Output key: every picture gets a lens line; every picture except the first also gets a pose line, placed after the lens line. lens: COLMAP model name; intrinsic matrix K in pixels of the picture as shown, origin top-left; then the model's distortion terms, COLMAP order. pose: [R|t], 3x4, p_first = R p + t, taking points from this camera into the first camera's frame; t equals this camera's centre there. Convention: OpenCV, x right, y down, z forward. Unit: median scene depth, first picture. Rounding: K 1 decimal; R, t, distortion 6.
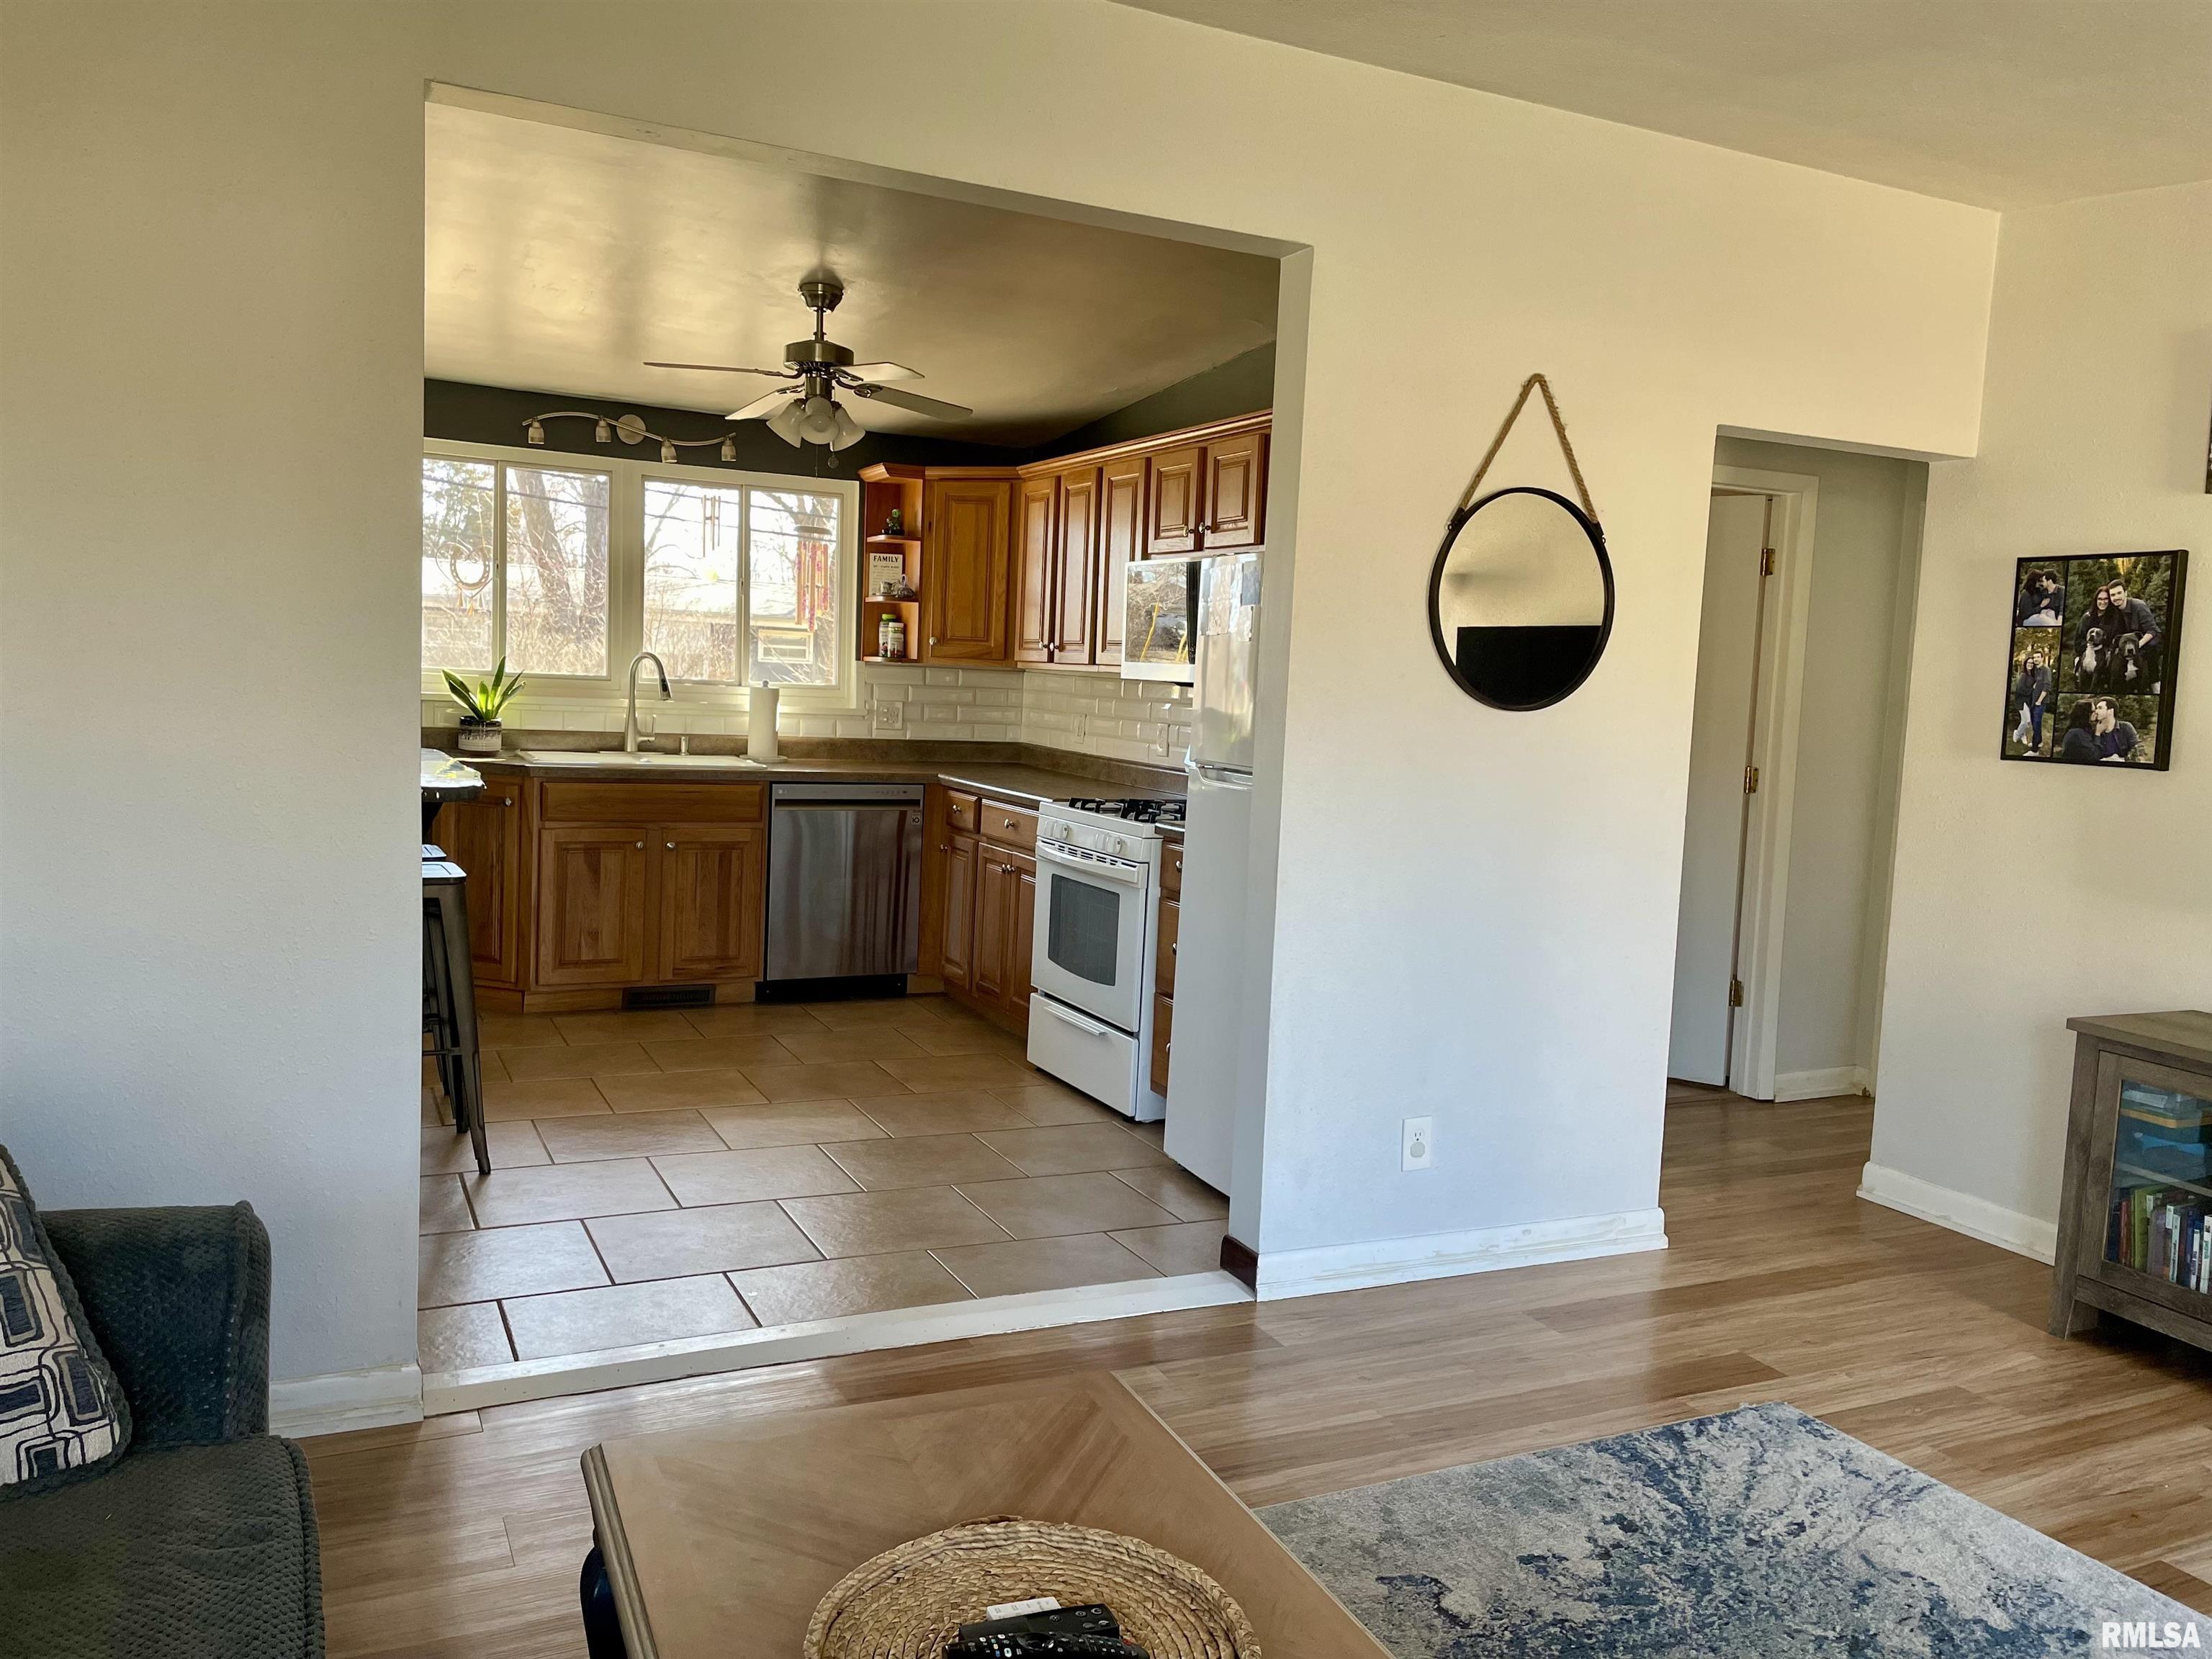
lens RADIAL K [[1663.5, 0, 1129.1], [0, 1663.5, 808.1], [0, 0, 1]] dist [0.093764, -0.119043]
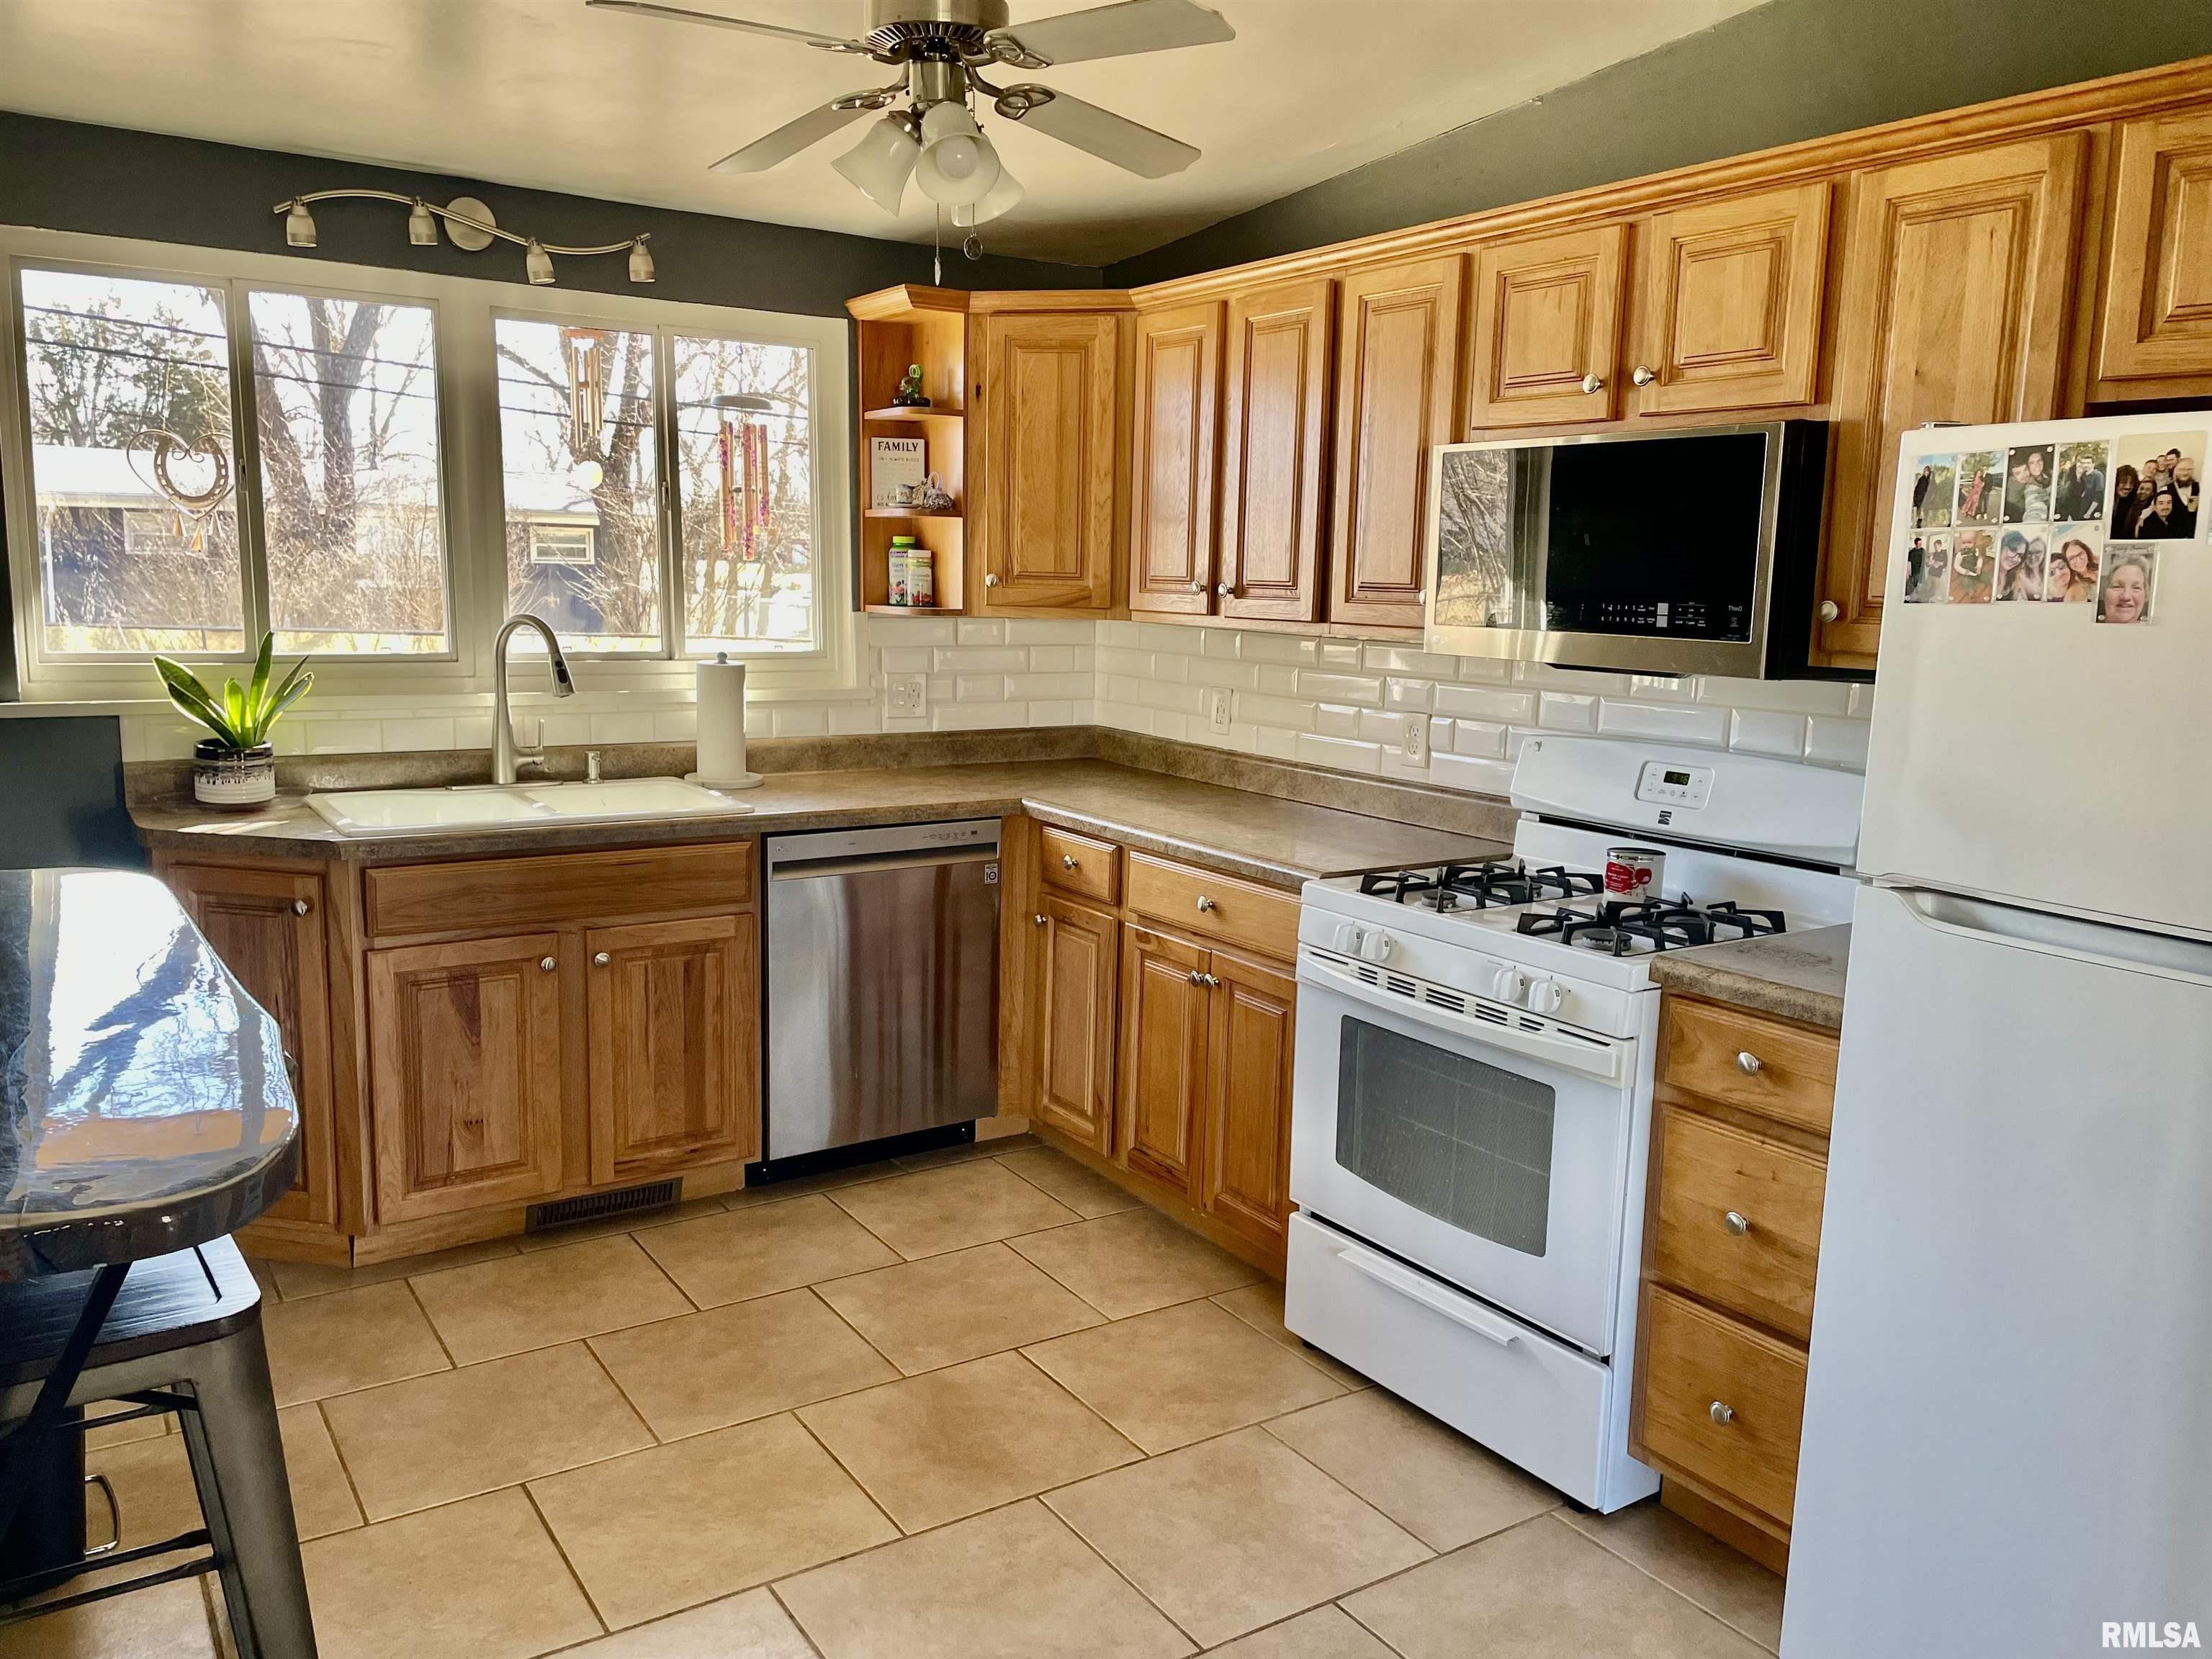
lens RADIAL K [[1663.5, 0, 1118.9], [0, 1663.5, 818.8], [0, 0, 1]] dist [0.093764, -0.119043]
pose [[0.991633, -0.041898, 0.122104, -0.162570], [0.032647, 0.996512, 0.076801, -0.062314], [-0.124896, -0.072172, 0.989541, 0.402850]]
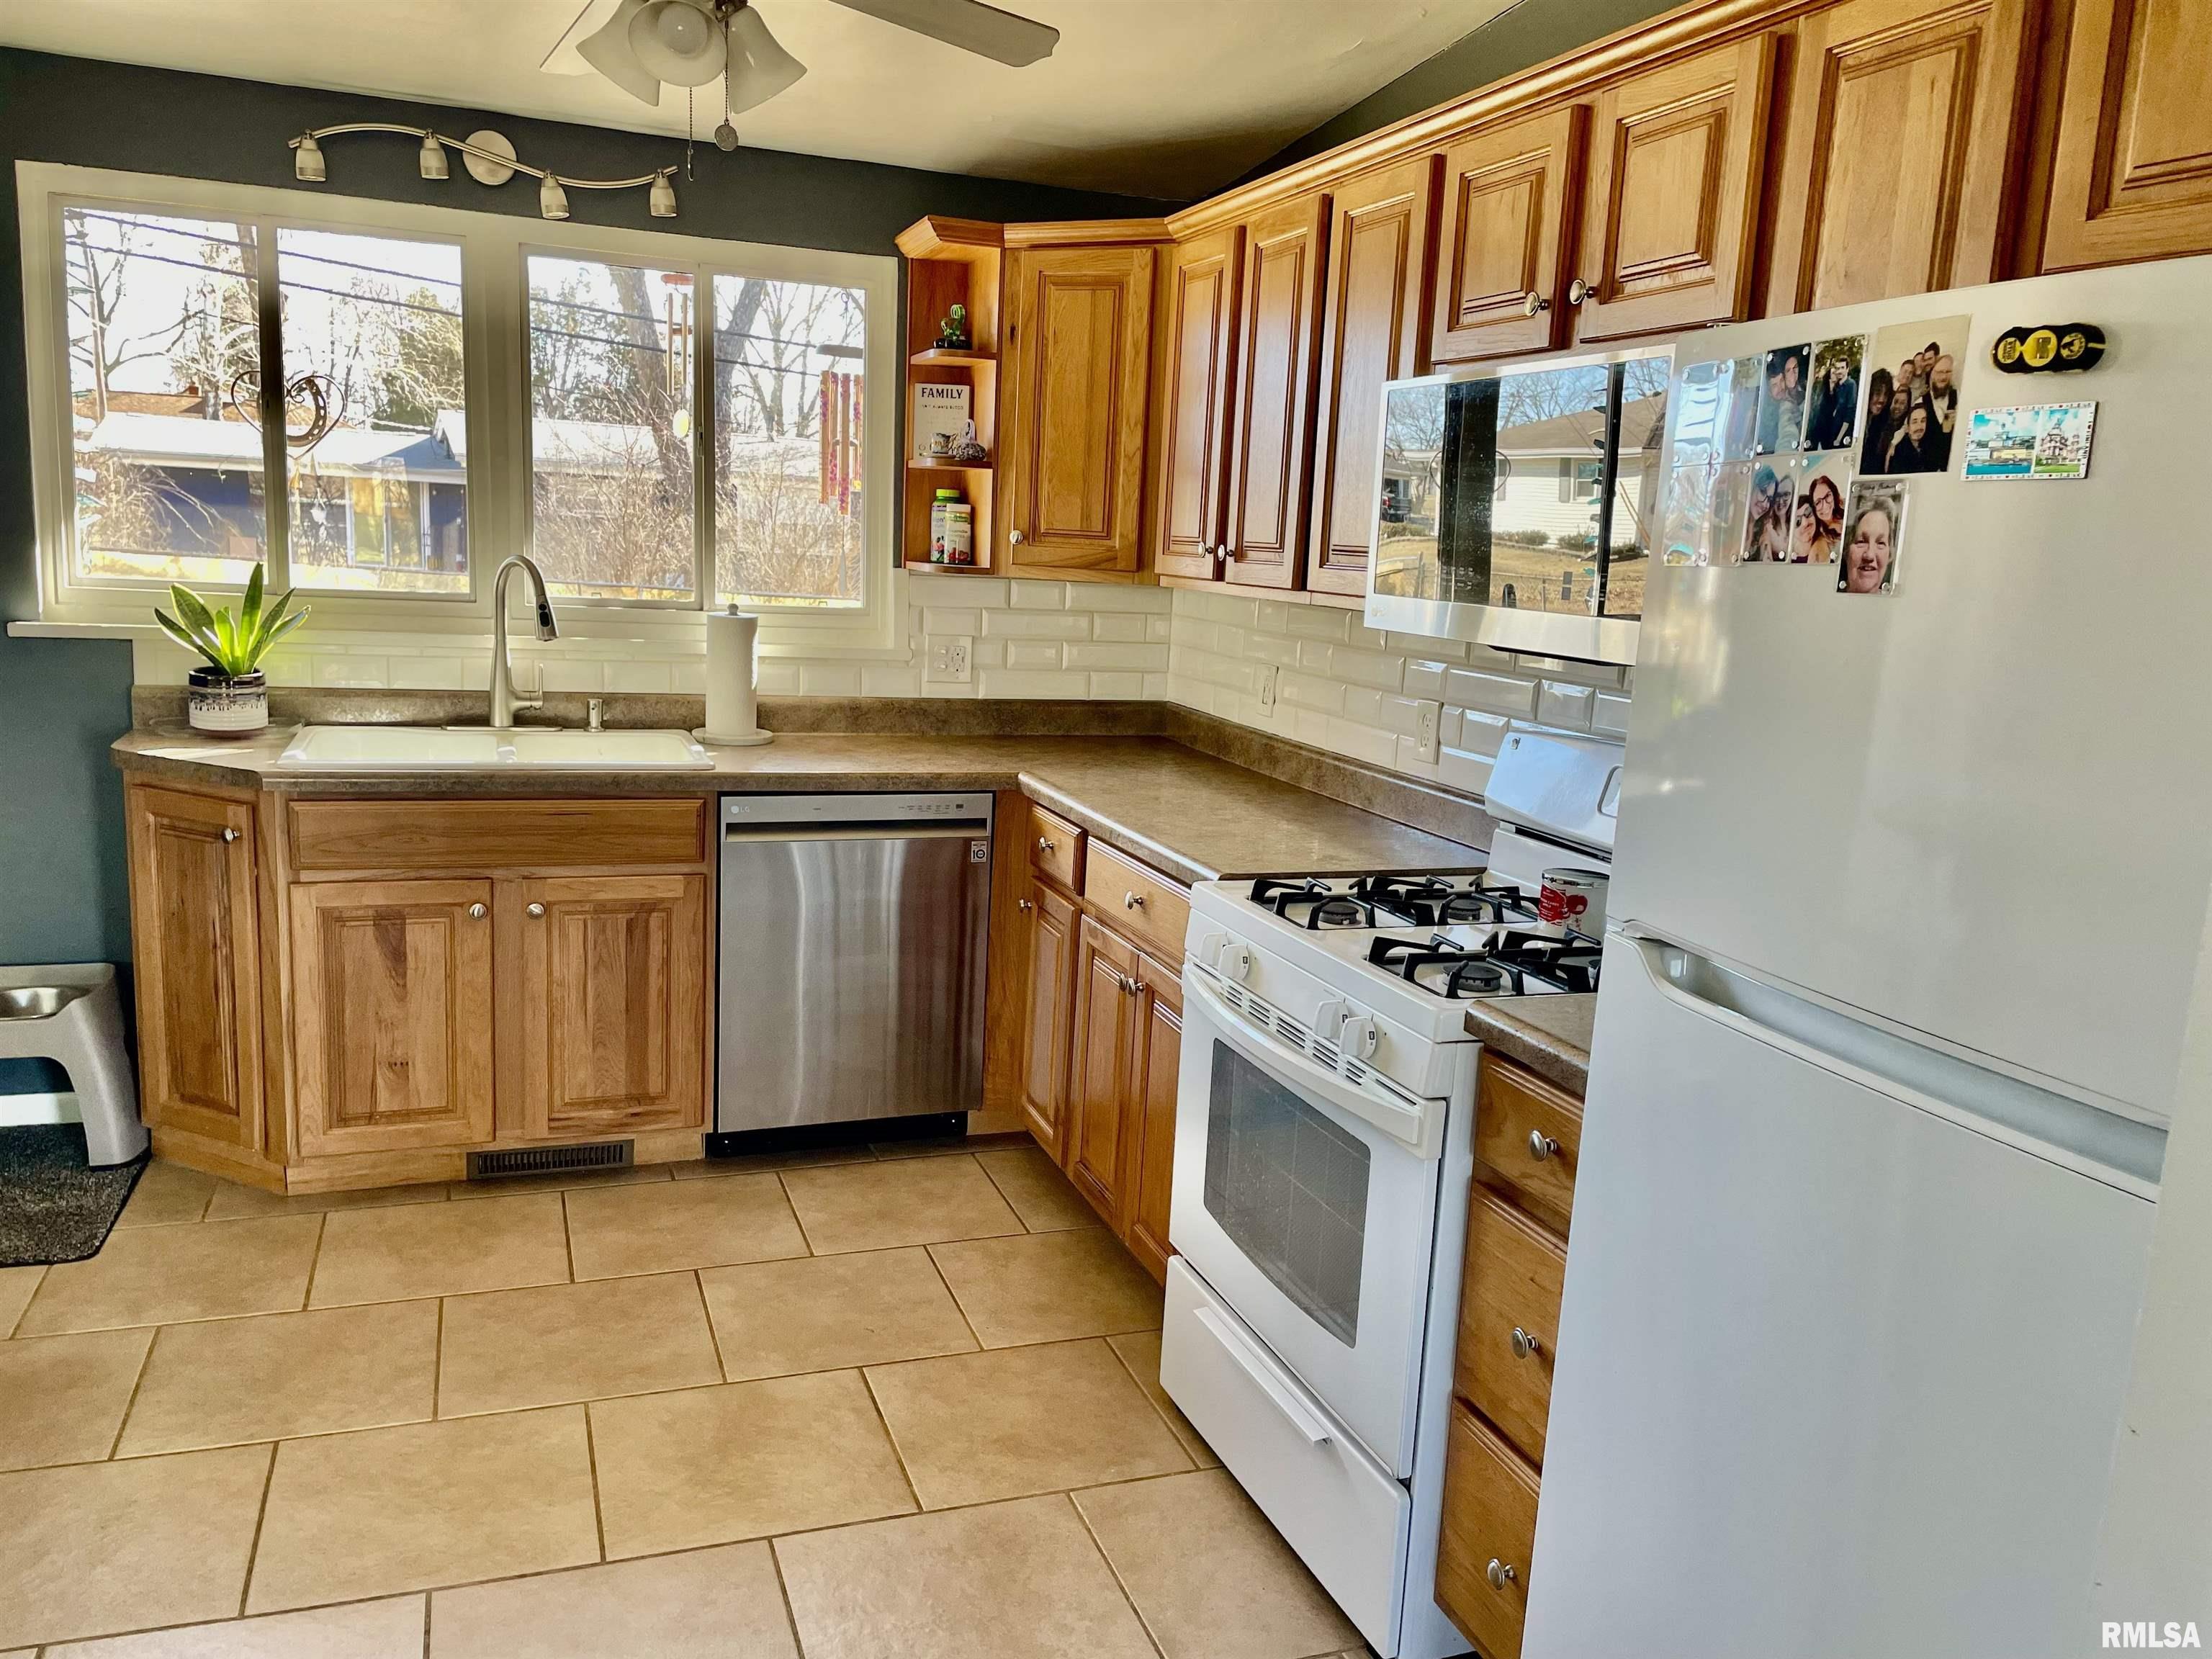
lens RADIAL K [[1663.5, 0, 1121.1], [0, 1663.5, 828.2], [0, 0, 1]] dist [0.093764, -0.119043]
pose [[0.994734, 0.022379, -0.100021, -0.022832], [-0.013340, 0.995840, 0.090143, -0.056563], [0.101622, -0.088334, 0.990894, 0.455775]]
